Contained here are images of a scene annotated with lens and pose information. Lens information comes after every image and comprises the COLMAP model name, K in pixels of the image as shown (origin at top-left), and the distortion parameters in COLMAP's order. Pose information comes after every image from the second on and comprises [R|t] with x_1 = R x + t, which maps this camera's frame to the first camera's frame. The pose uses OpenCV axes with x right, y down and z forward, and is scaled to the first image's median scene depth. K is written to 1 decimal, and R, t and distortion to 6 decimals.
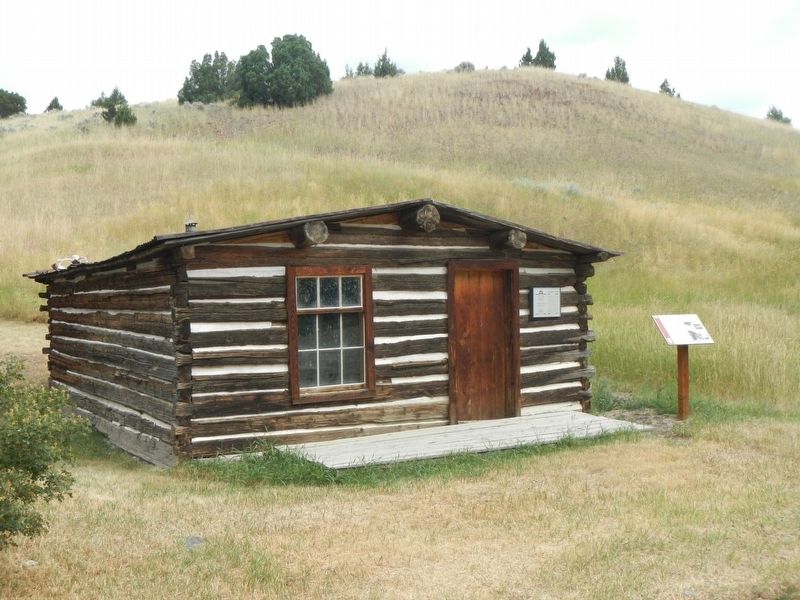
lens RADIAL K [[838.6, 0, 400.0], [0, 838.6, 300.0], [0, 0, 1]] dist [-0.003015, -0.001282]
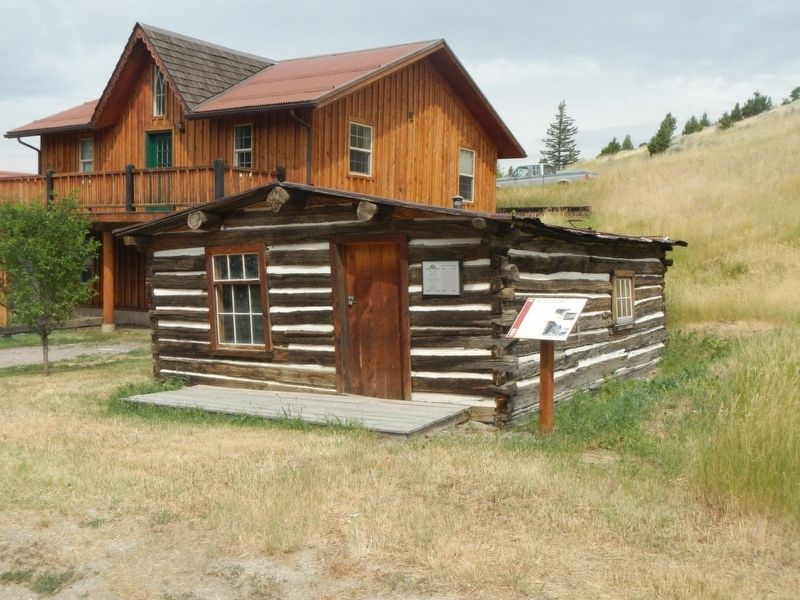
lens RADIAL K [[838.6, 0, 400.0], [0, 838.6, 300.0], [0, 0, 1]] dist [-0.003015, -0.001282]
pose [[0.447001, 0.046044, -0.893348, 1.058658], [0.006113, 0.998494, 0.054522, -0.025204], [0.894513, -0.029833, 0.446046, 0.639342]]
